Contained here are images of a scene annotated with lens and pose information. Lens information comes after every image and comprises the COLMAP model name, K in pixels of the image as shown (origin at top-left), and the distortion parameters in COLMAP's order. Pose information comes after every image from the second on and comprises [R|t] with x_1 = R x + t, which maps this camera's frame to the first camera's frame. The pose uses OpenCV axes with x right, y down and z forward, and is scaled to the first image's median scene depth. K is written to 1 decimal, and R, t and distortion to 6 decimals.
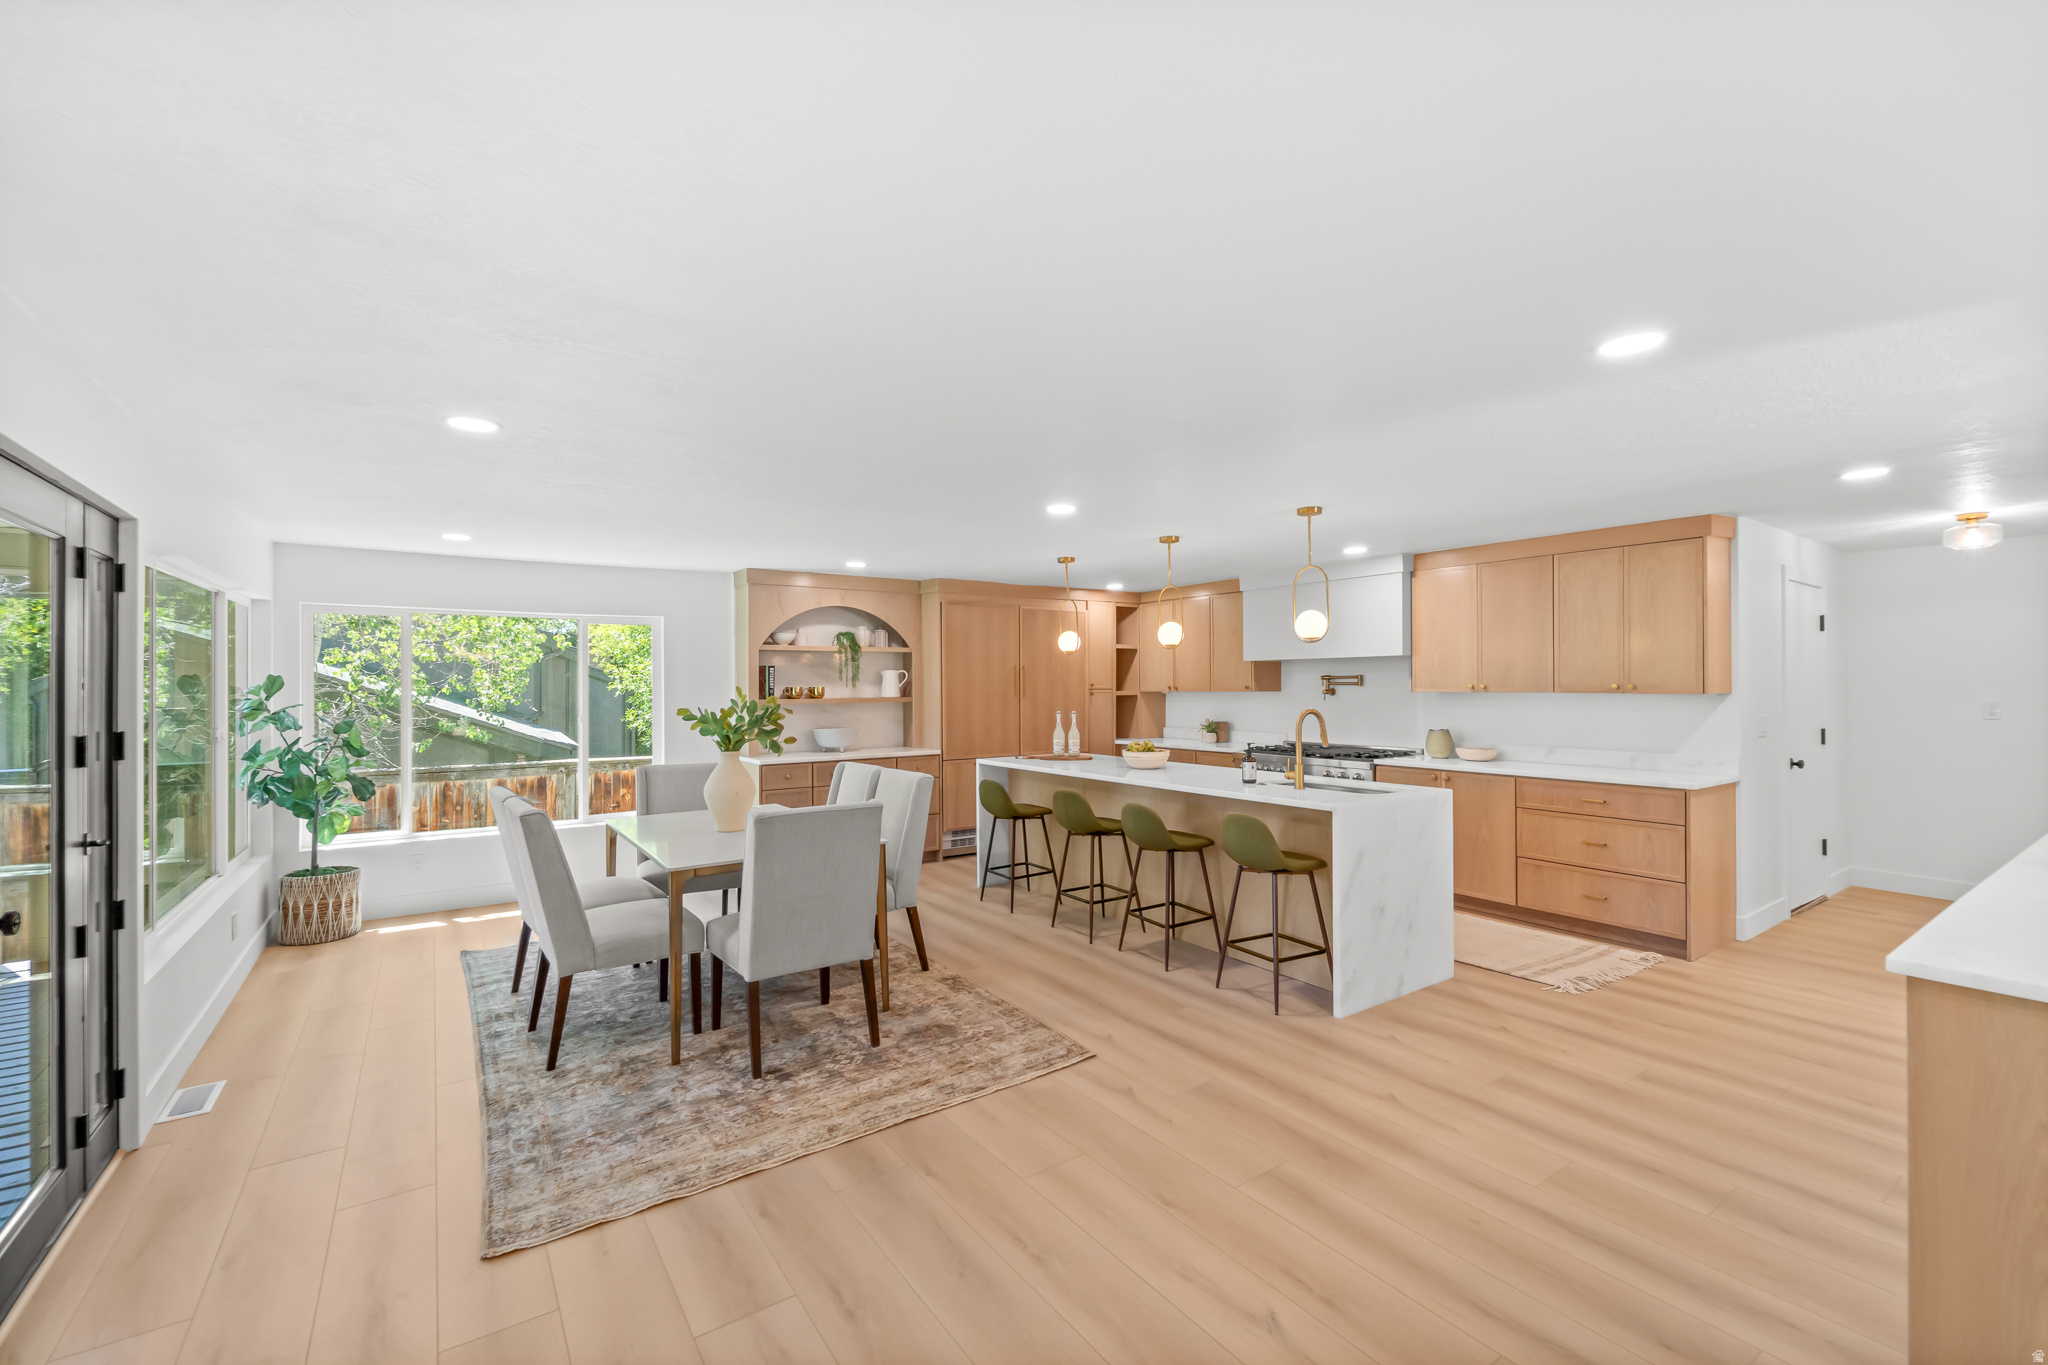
lens RADIAL K [[852.1, 0, 1020.2], [0, 852.1, 682.0], [0, 0, 1]] dist [0.002257, -0.003377]
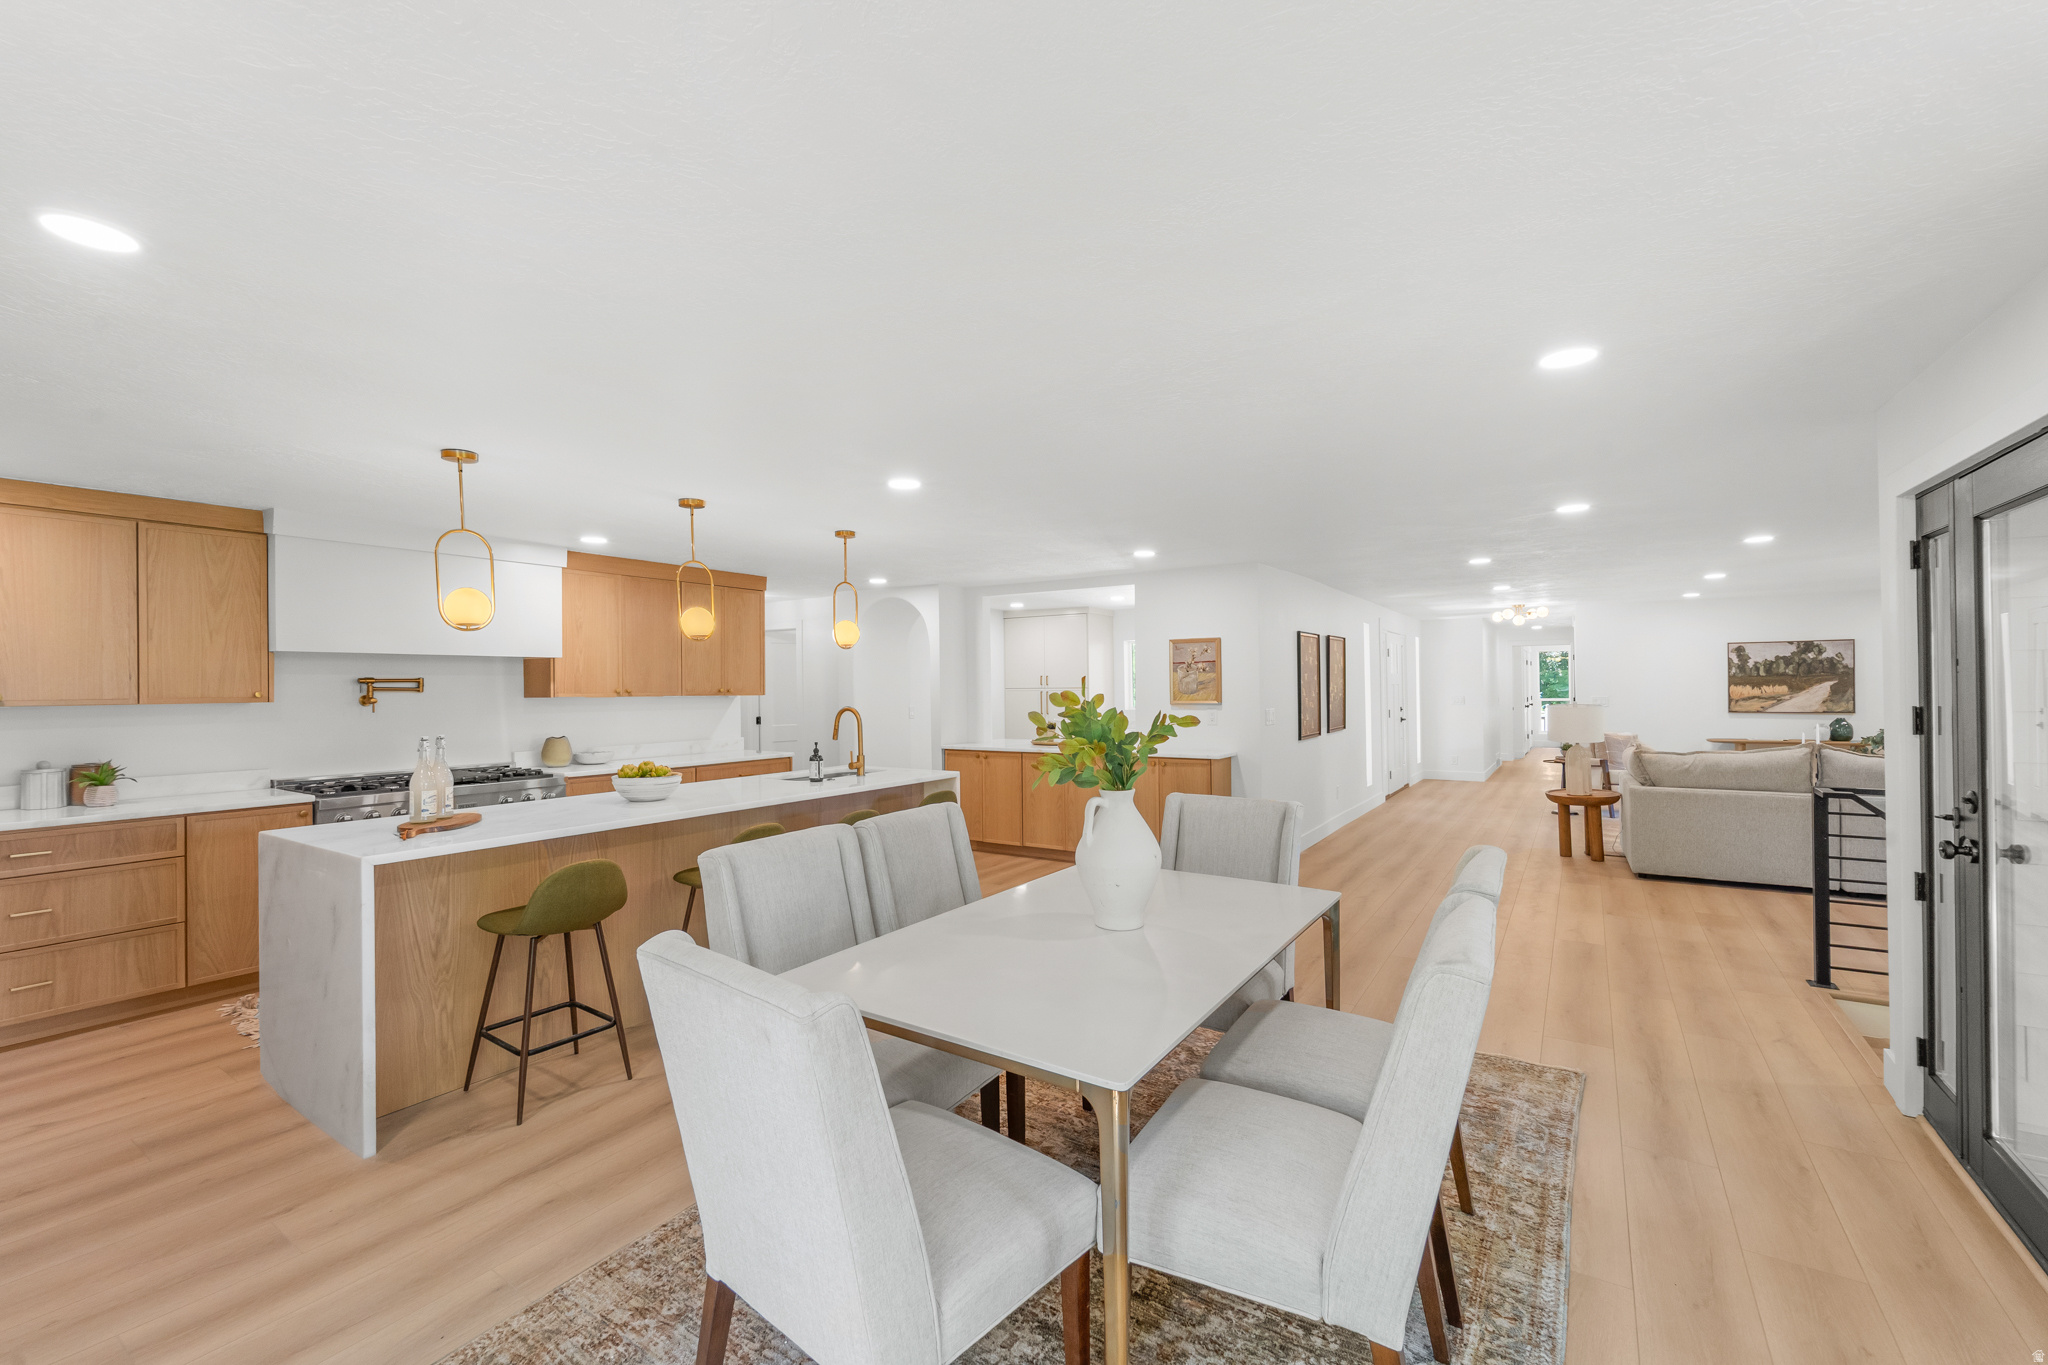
lens RADIAL K [[852.1, 0, 1029.5], [0, 852.1, 682.5], [0, 0, 1]] dist [0.002257, -0.003377]
pose [[-0.378259, 0.014789, 0.925582, -0.629437], [0.007553, 0.999888, -0.012890, 0.012064], [-0.925669, 0.002115, -0.378328, 0.927982]]
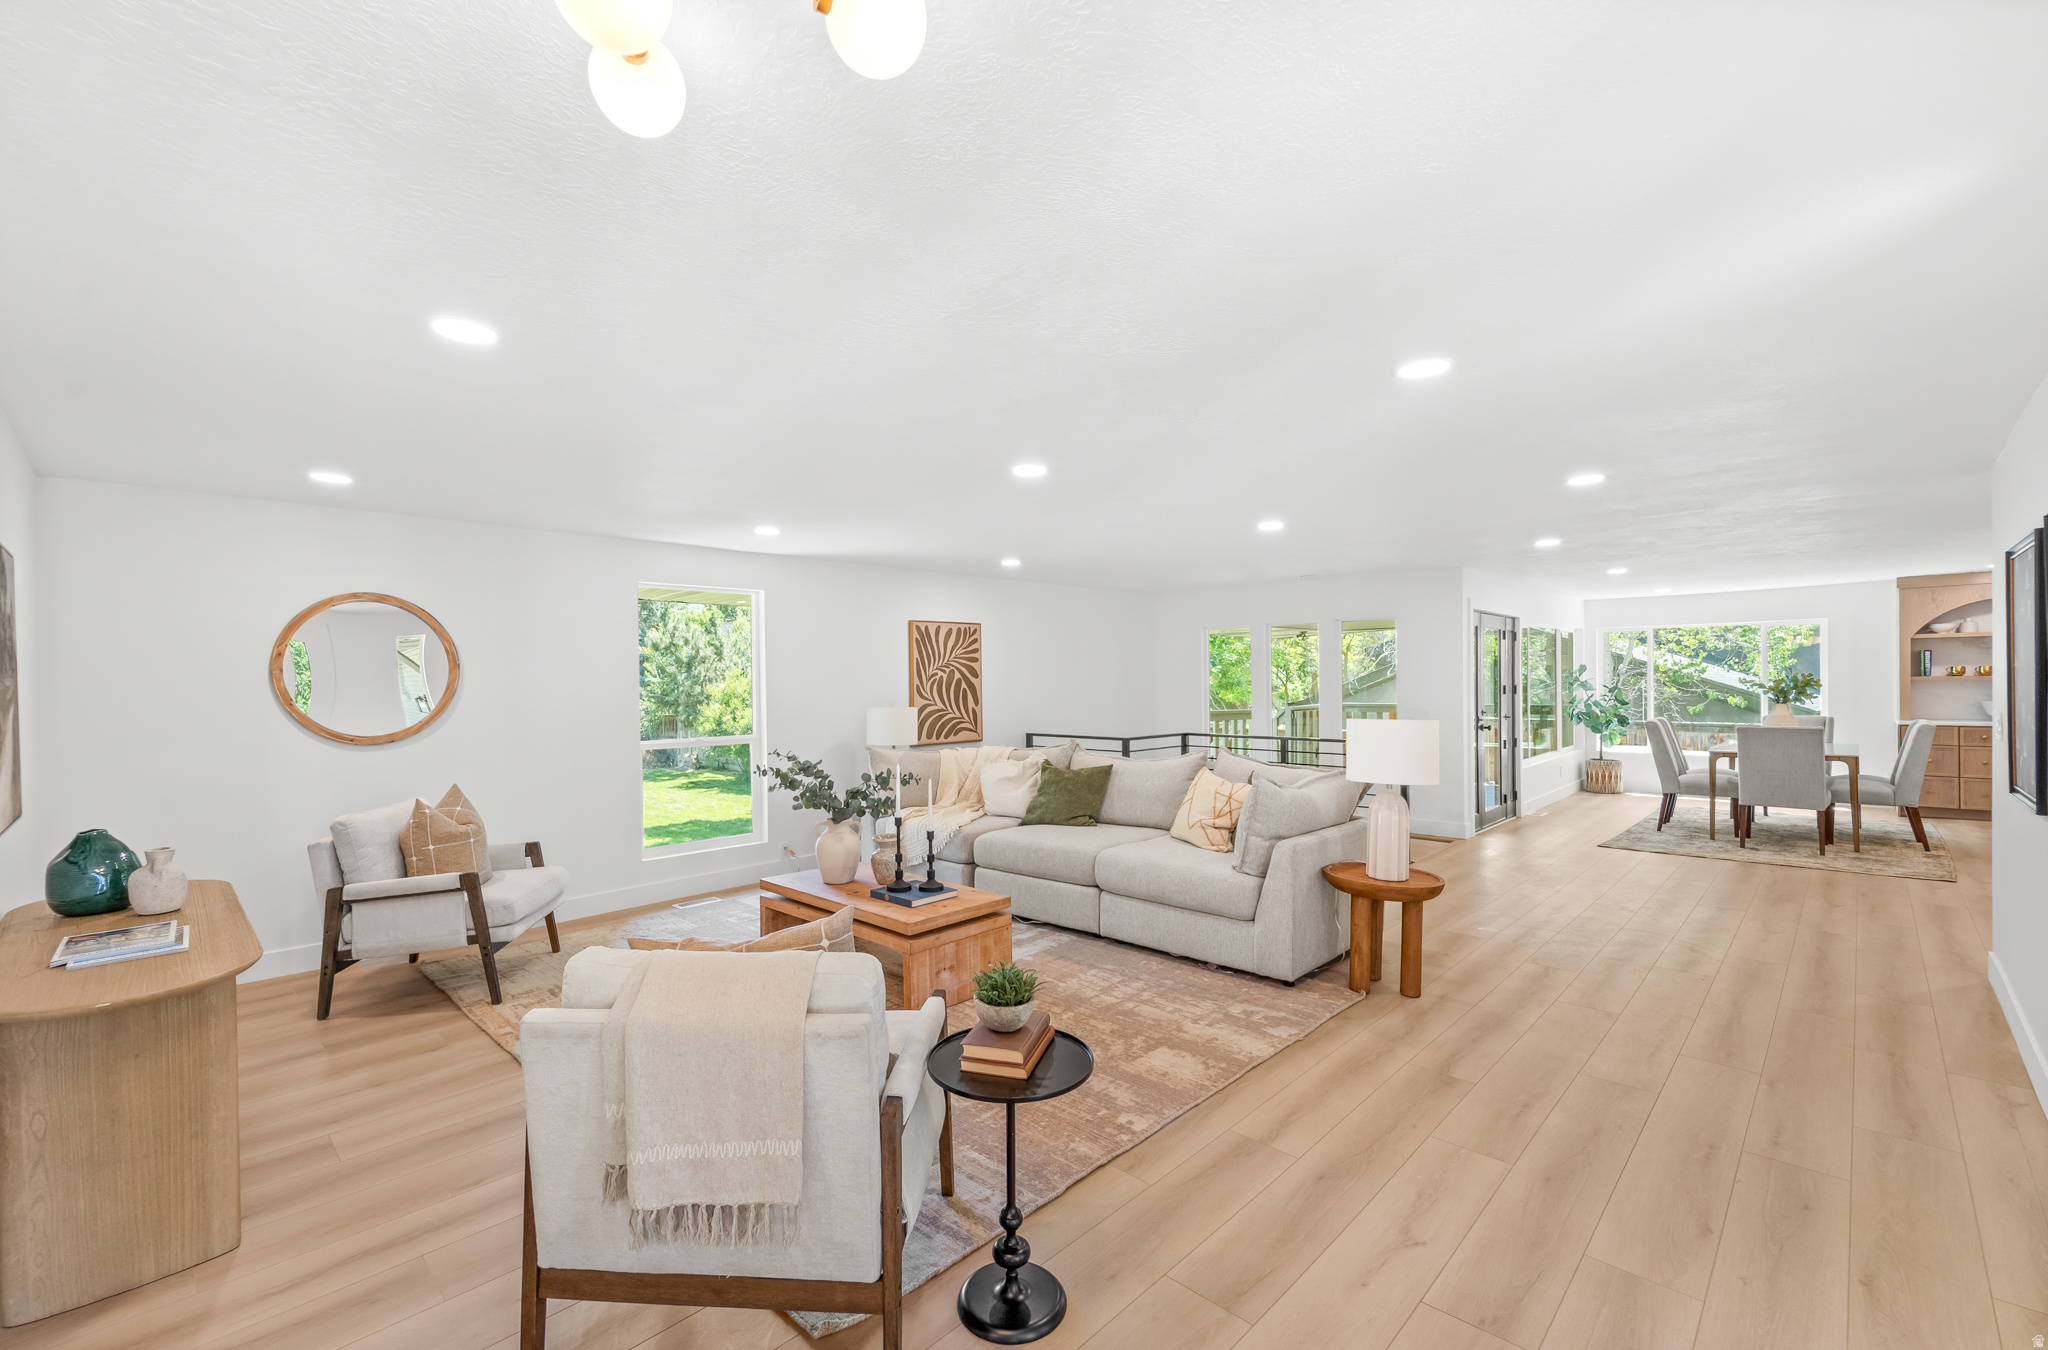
lens RADIAL K [[868.0, 0, 1023.4], [0, 868.0, 682.8], [0, 0, 1]] dist [0.002515, -0.000191]
pose [[0.203679, 0.009564, -0.978991, 0.838495], [0.015363, 0.999798, 0.012963, -0.009275], [0.978917, -0.017680, 0.203491, -0.701705]]
